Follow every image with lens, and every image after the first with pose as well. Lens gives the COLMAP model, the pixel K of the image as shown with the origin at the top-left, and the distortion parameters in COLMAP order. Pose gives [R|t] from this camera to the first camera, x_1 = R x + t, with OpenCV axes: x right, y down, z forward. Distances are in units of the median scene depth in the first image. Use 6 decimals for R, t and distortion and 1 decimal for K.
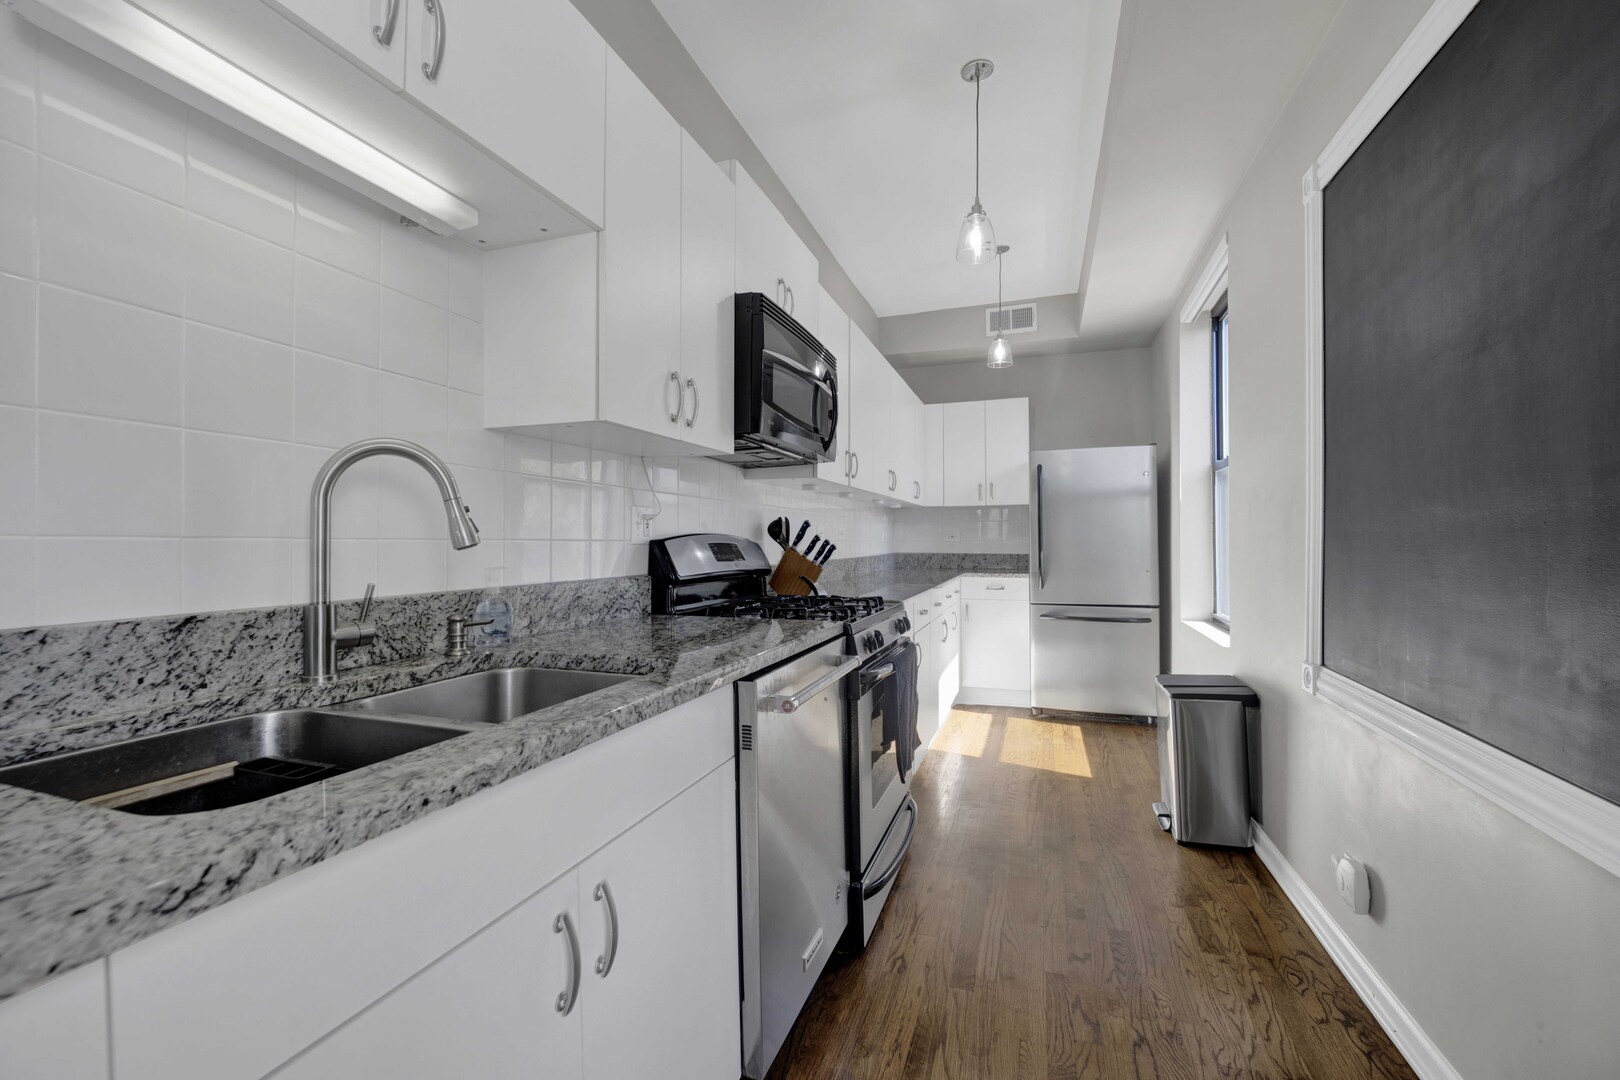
lens RADIAL K [[675.5, 0, 773.6], [0, 675.5, 537.1], [0, 0, 1]] dist [0.028360, 0.000025]
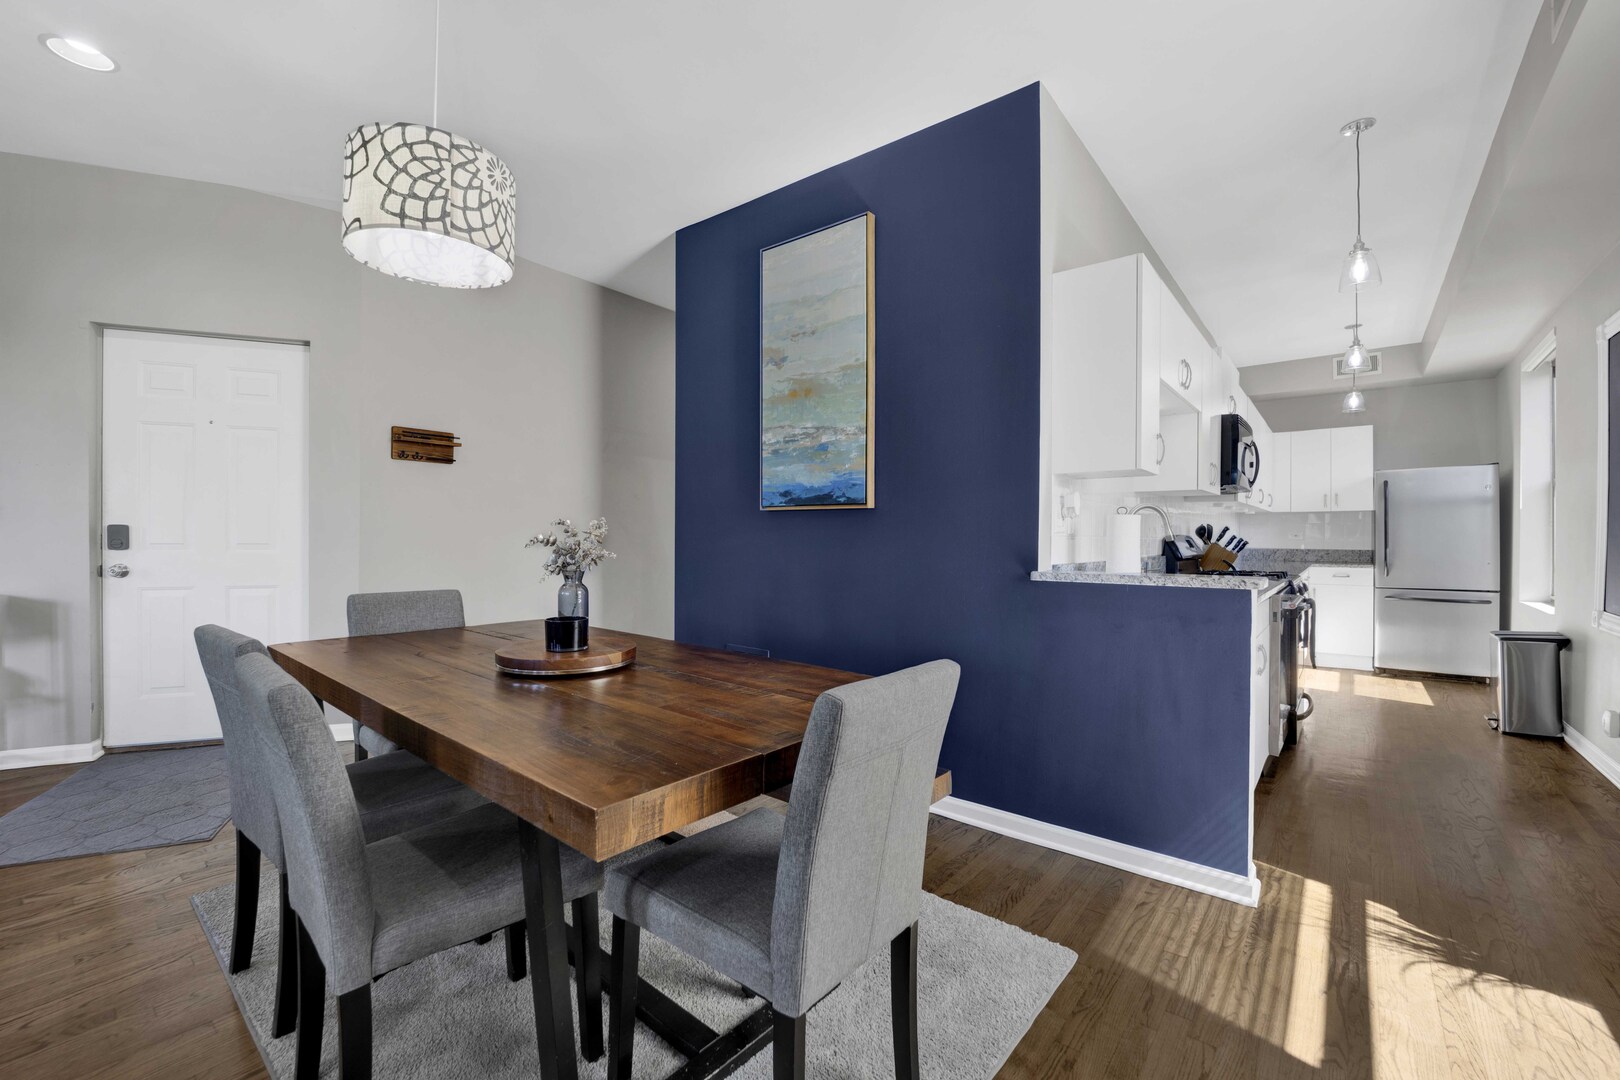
lens RADIAL K [[671.9, 0, 790.6], [0, 671.9, 539.6], [0, 0, 1]] dist [0.001391, 0.000429]
pose [[0.950558, 0.009250, -0.310410, -0.396949], [-0.005623, 0.999905, 0.012577, -0.005996], [0.310497, -0.010210, 0.950520, -0.790214]]
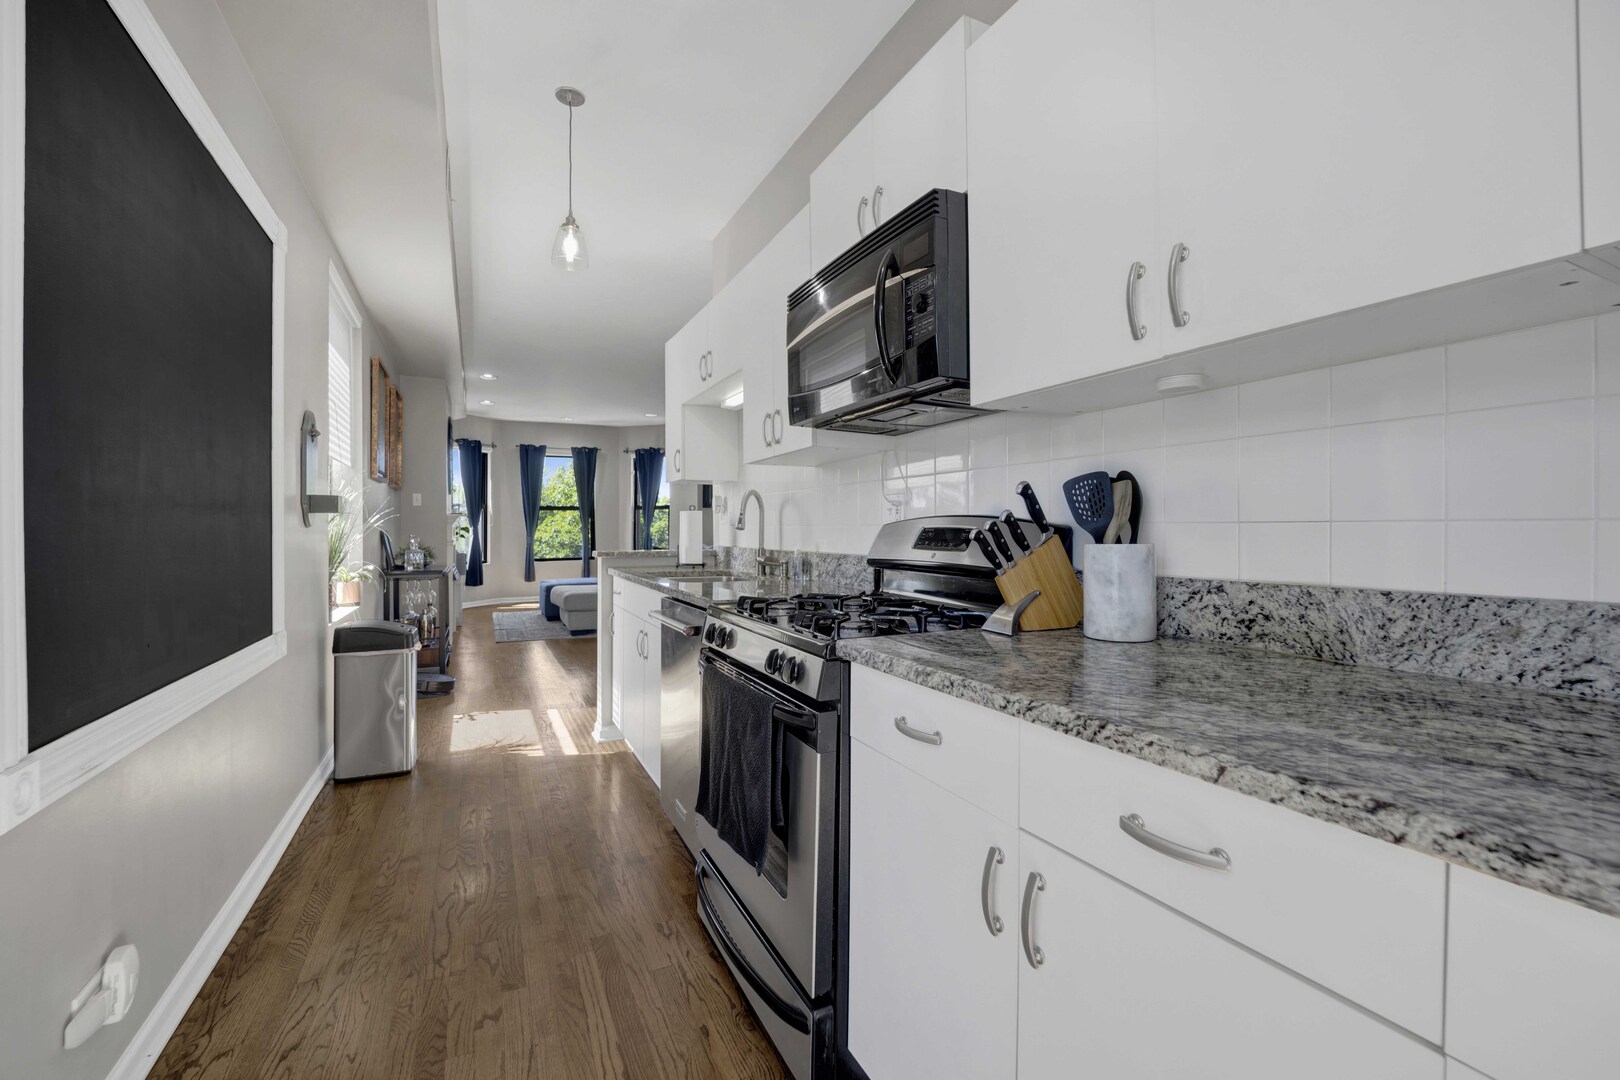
lens RADIAL K [[671.9, 0, 790.6], [0, 671.9, 539.6], [0, 0, 1]] dist [0.001391, 0.000429]
pose [[-0.704941, -0.001179, -0.709265, 0.646600], [-0.003434, 0.999993, 0.001750, 0.025639], [0.709257, 0.003669, -0.704940, 1.542691]]
